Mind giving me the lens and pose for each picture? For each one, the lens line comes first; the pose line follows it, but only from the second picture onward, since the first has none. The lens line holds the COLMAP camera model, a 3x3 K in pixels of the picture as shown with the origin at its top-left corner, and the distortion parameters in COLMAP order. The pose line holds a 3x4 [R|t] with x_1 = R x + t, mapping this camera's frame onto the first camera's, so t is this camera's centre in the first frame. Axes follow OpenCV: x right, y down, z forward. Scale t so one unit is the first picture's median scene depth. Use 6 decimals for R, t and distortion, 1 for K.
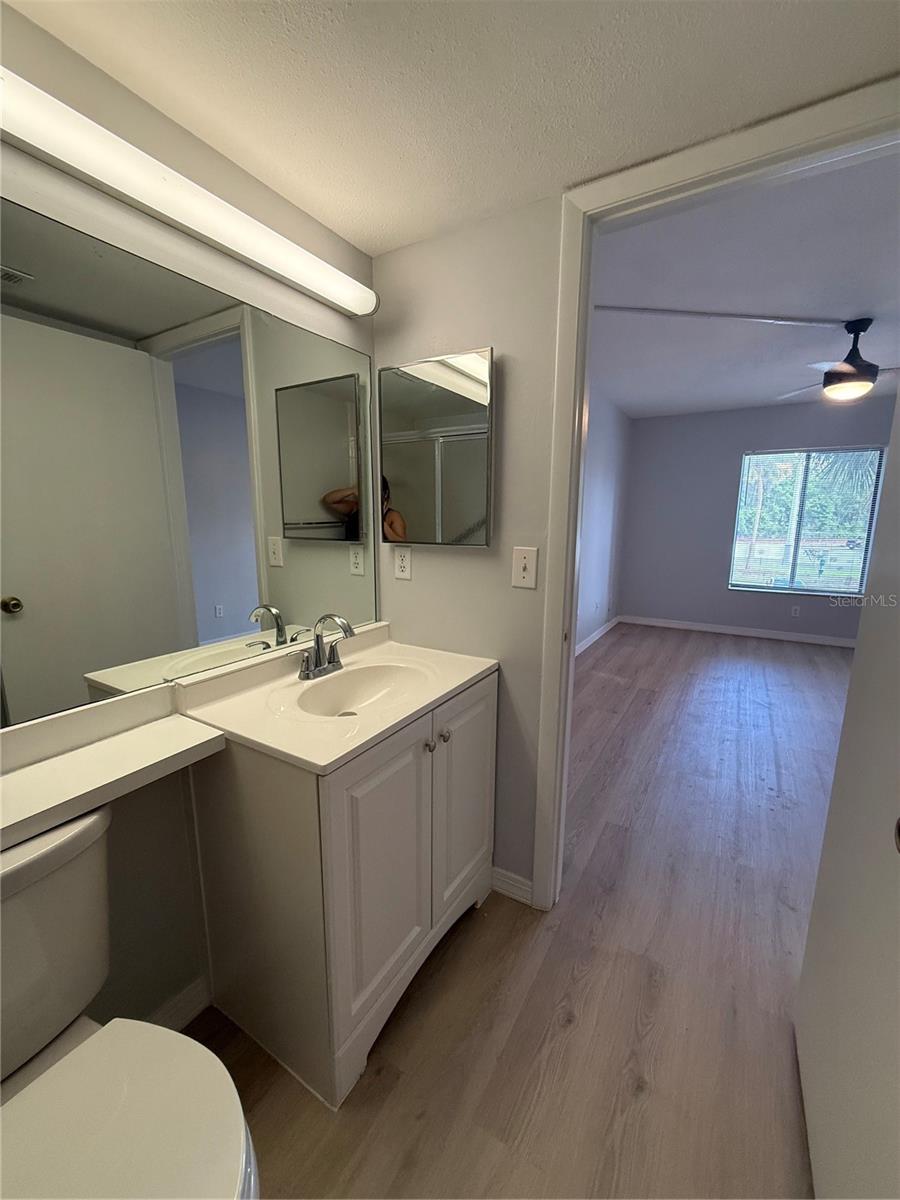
lens RADIAL K [[478.0, 0, 450.5], [0, 478.0, 602.1], [0, 0, 1]] dist [-0.000872, 0.000129]
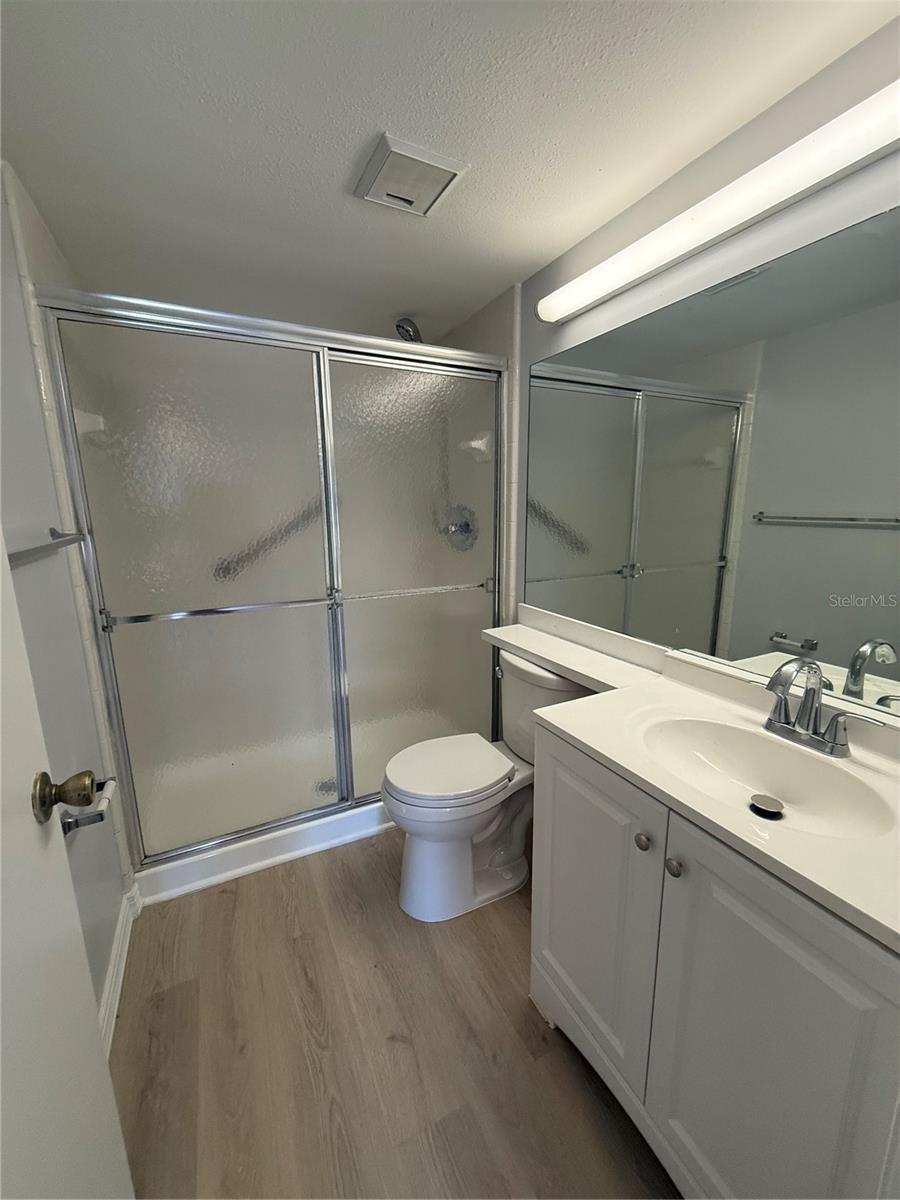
lens RADIAL K [[478.0, 0, 450.5], [0, 478.0, 602.1], [0, 0, 1]] dist [-0.000872, 0.000129]
pose [[-0.531920, 0.166786, -0.830207, 0.554620], [-0.141238, 0.949204, 0.281184, -0.166229], [0.834933, 0.266824, -0.481343, 0.882854]]
